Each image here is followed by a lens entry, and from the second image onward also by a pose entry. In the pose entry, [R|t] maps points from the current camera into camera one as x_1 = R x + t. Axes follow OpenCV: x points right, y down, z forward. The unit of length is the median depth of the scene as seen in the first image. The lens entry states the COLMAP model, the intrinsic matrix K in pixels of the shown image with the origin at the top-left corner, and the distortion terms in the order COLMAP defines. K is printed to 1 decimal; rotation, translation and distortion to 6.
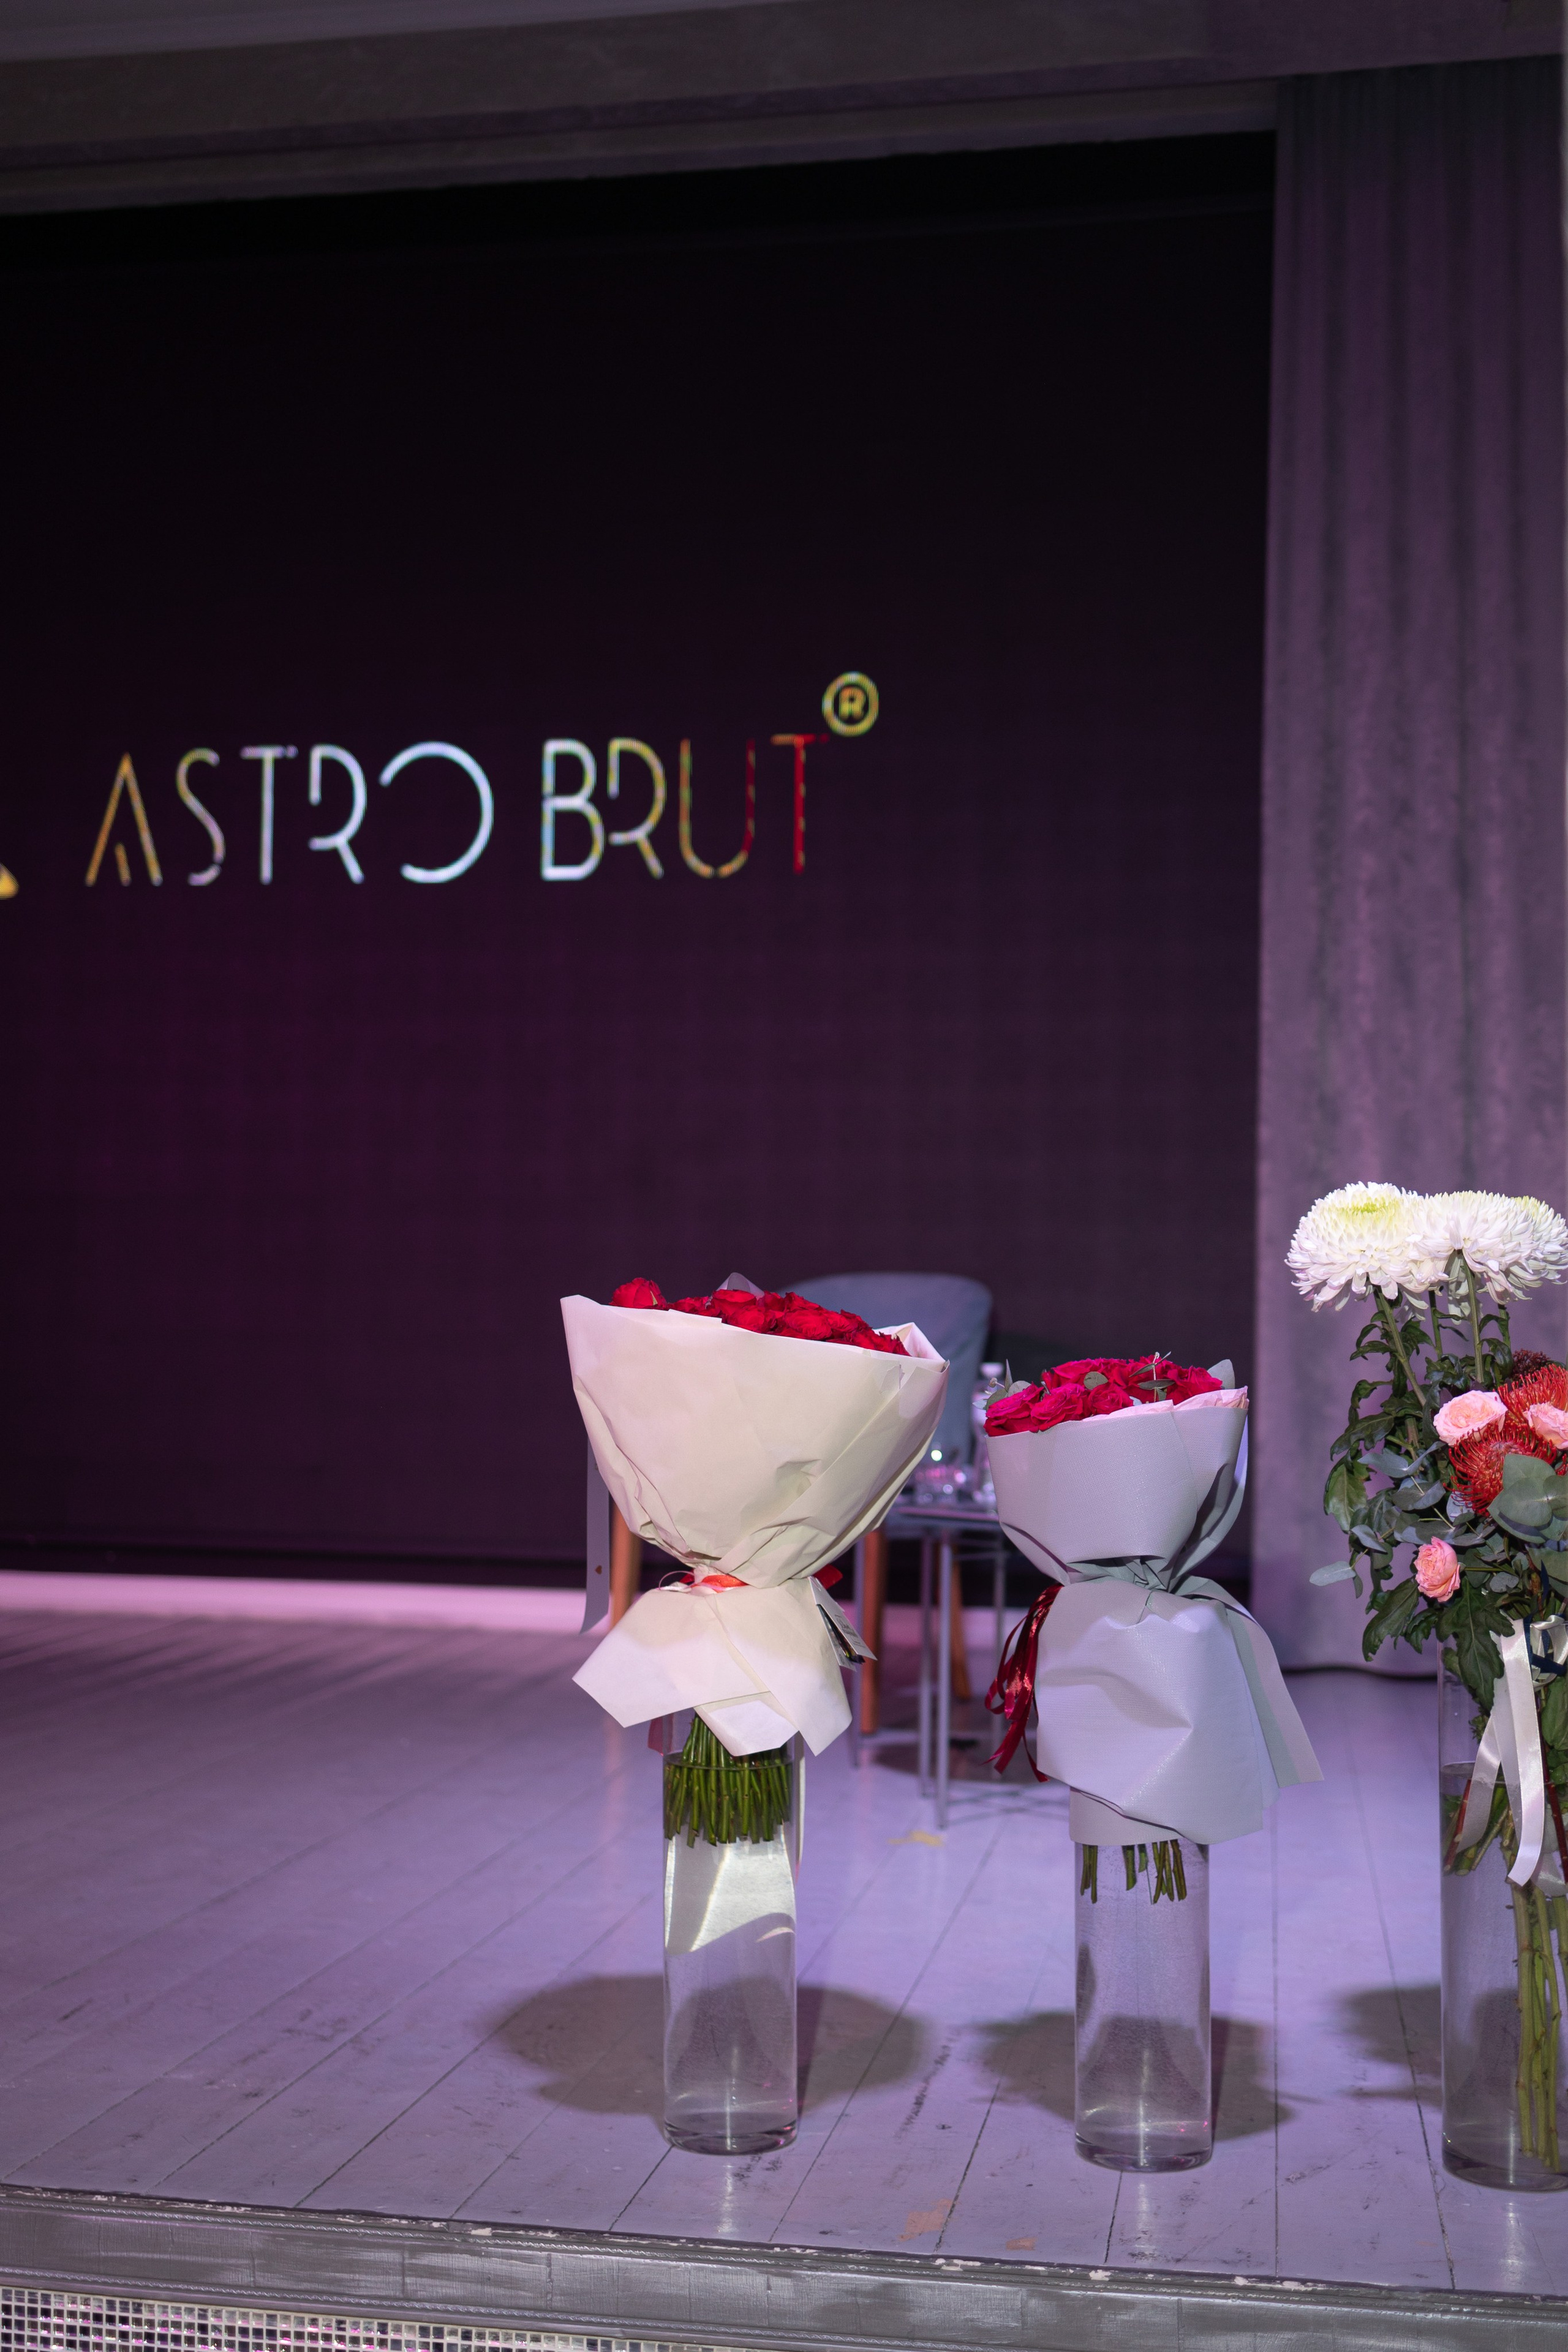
lens RADIAL K [[2573.4, 0, 778.3], [0, 2573.4, 1213.9], [0, 0, 1]] dist [0.022490, -0.007479]
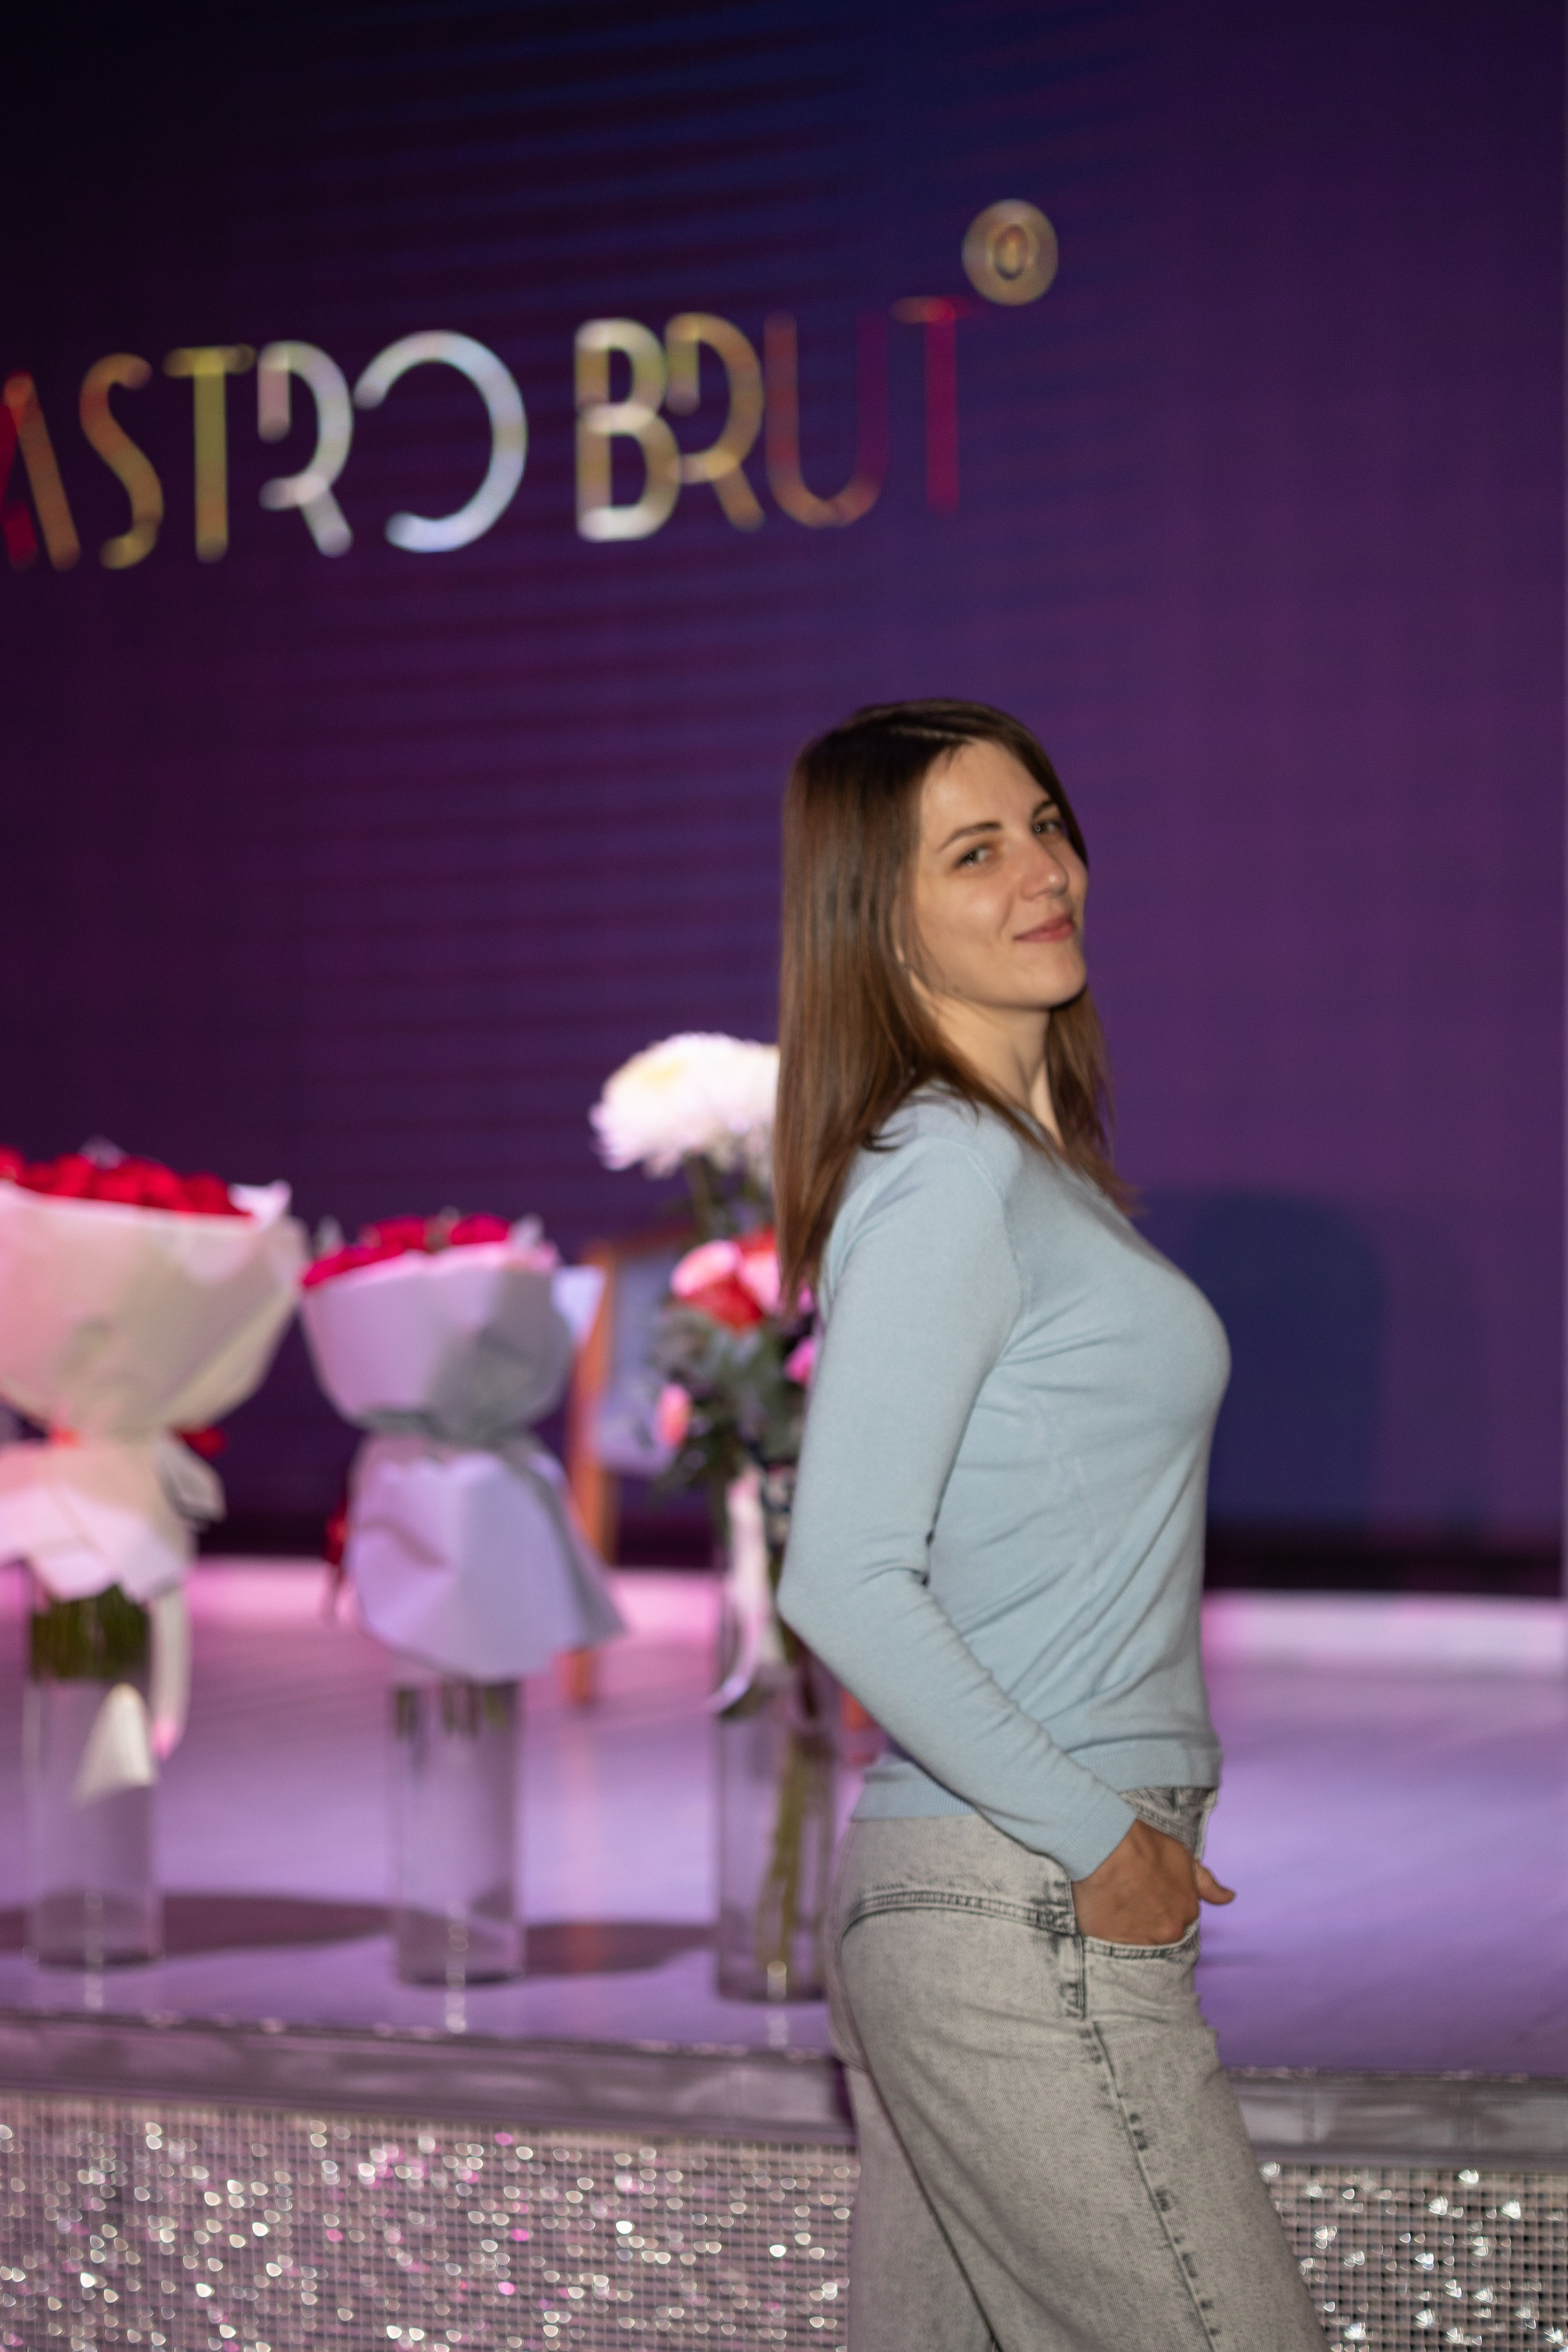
lens RADIAL K [[5669.3, 0, 787.7], [0, 5669.3, 1176.5], [0, 0, 1]] dist [-0.042473, -0.388603]
pose [[0.972256, -0.017746, -0.233247, 0.307585], [0.026807, 0.999002, 0.035733, -0.013937], [0.232380, -0.040994, 0.971761, -0.443511]]
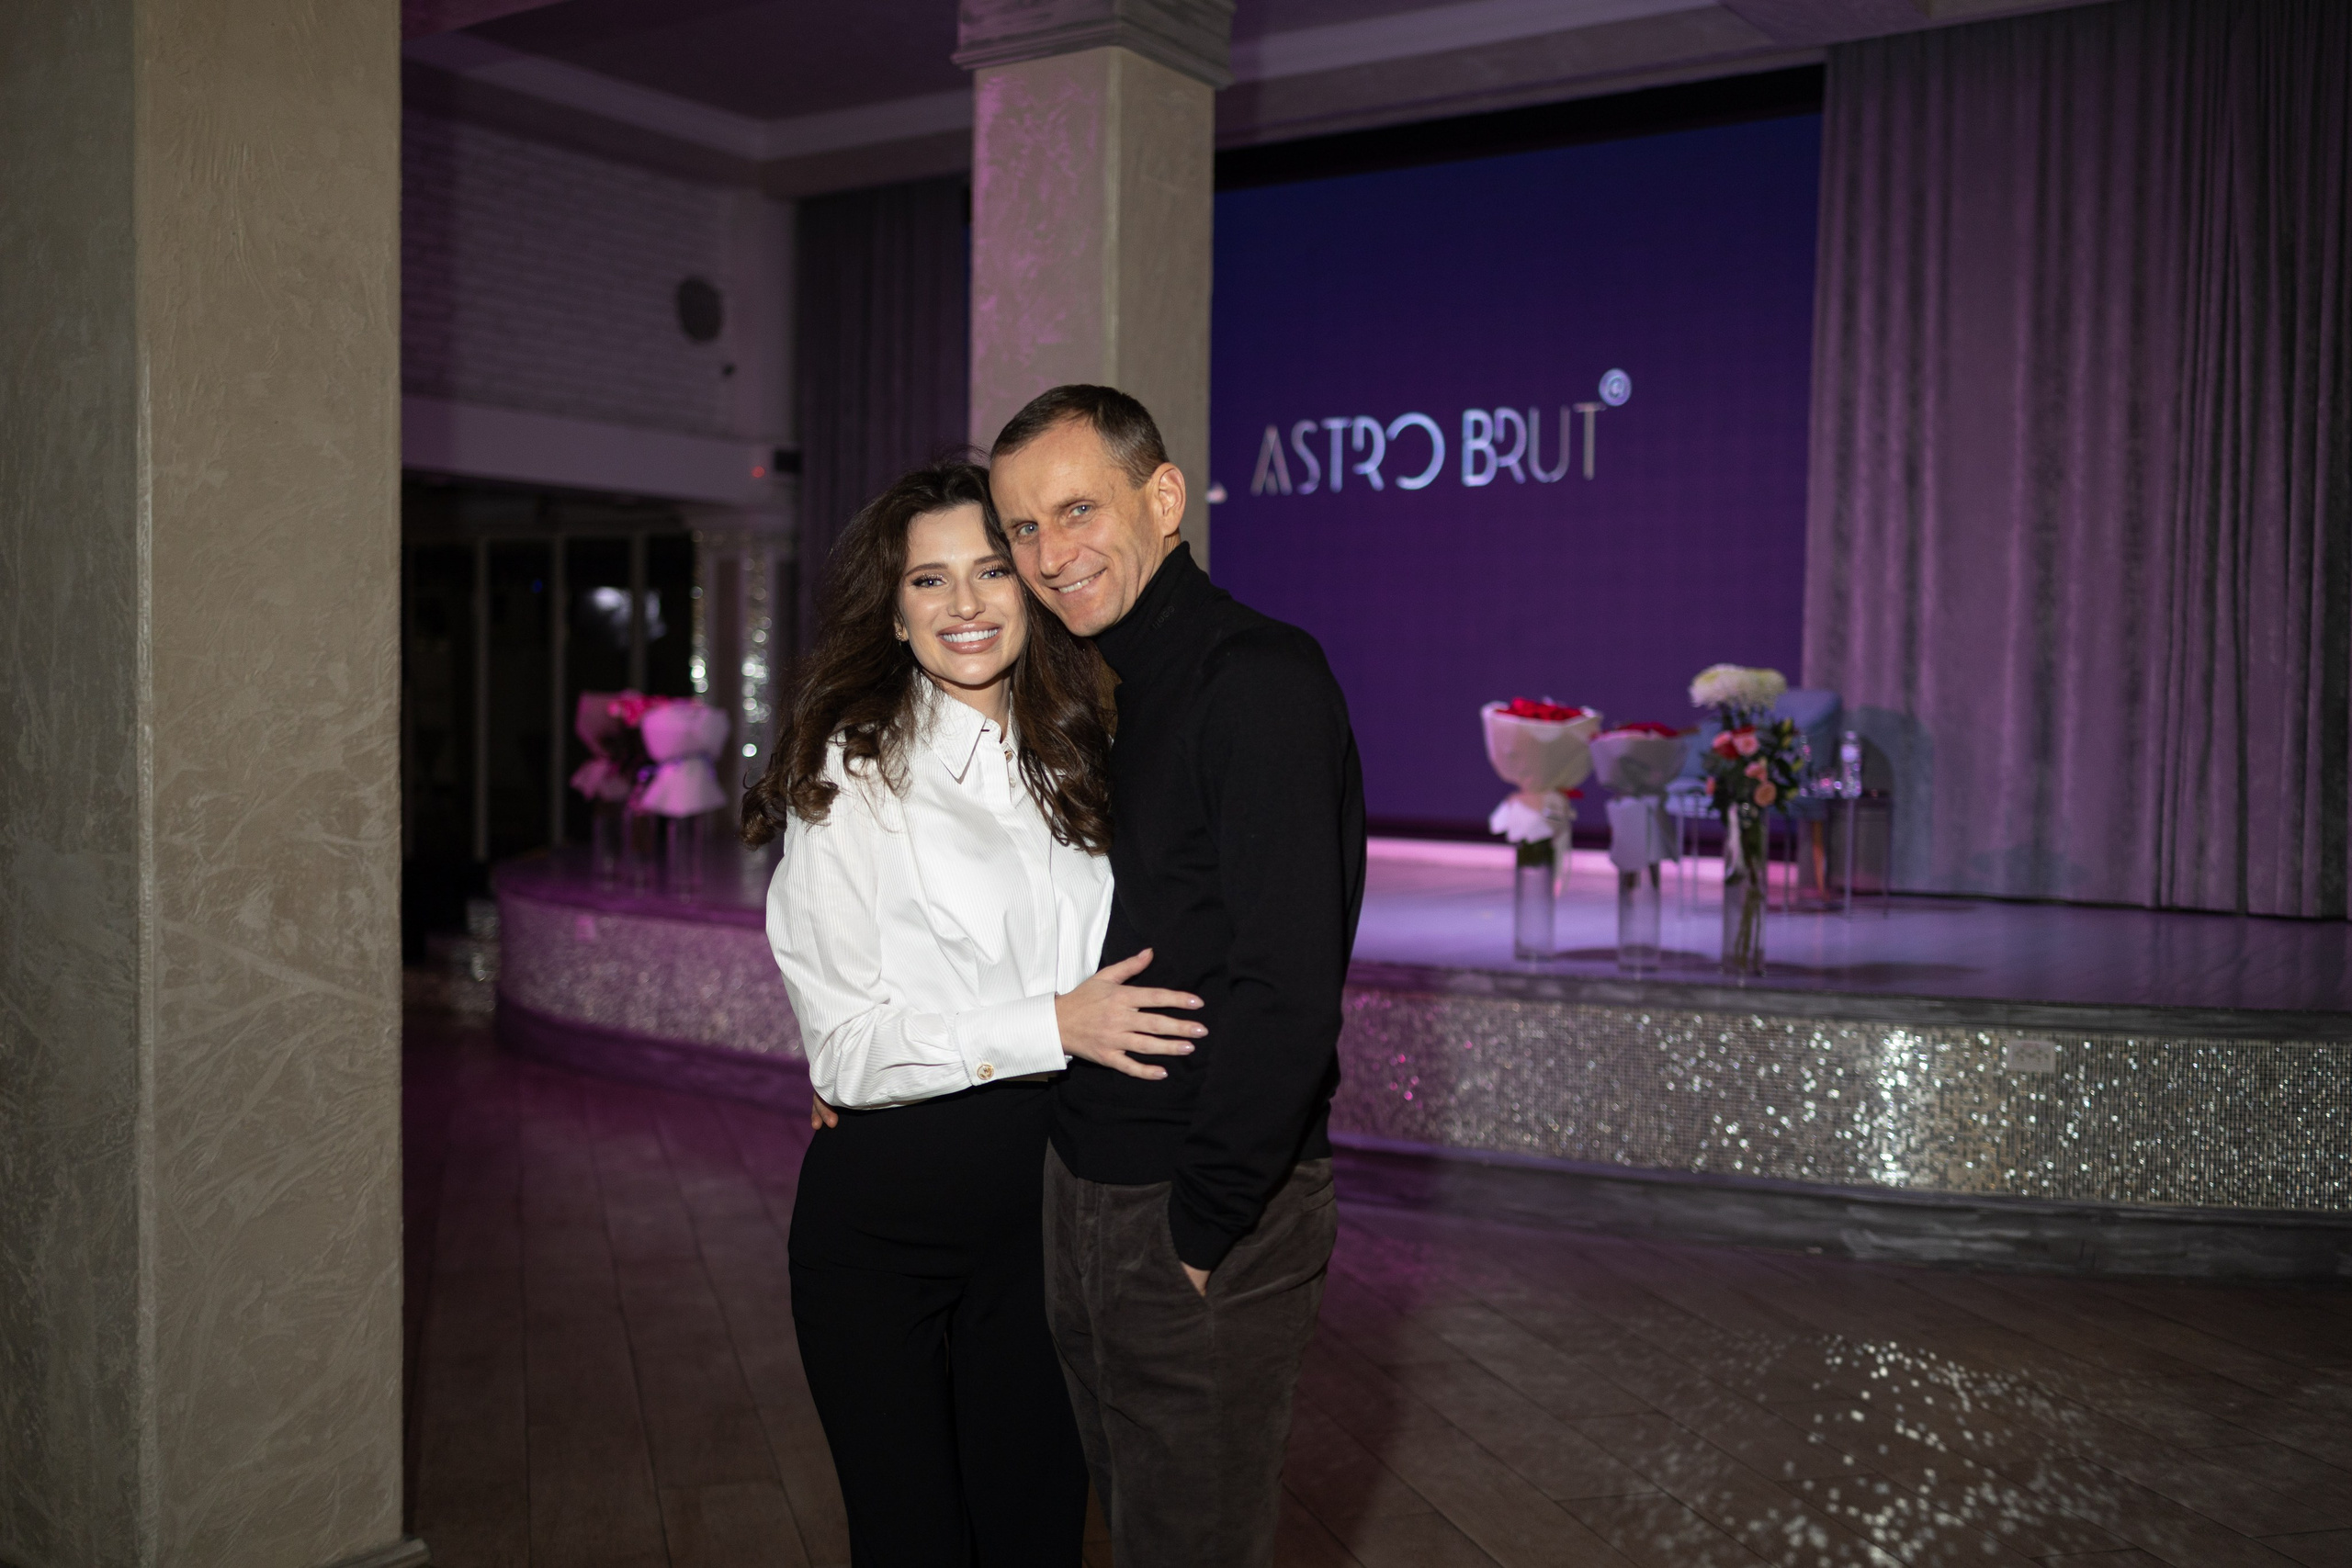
lens RADIAL K [[2341.1, 0, 1175.5], [0, 2341.1, 821.3], [0, 0, 1]] dist [0.010231, 0.004653]
pose [[0.916513, 0.018474, -0.399577, 0.429324], [0.015077, 0.996628, 0.080660, -0.022308], [0.399720, -0.079950, 0.913144, -0.744878]]
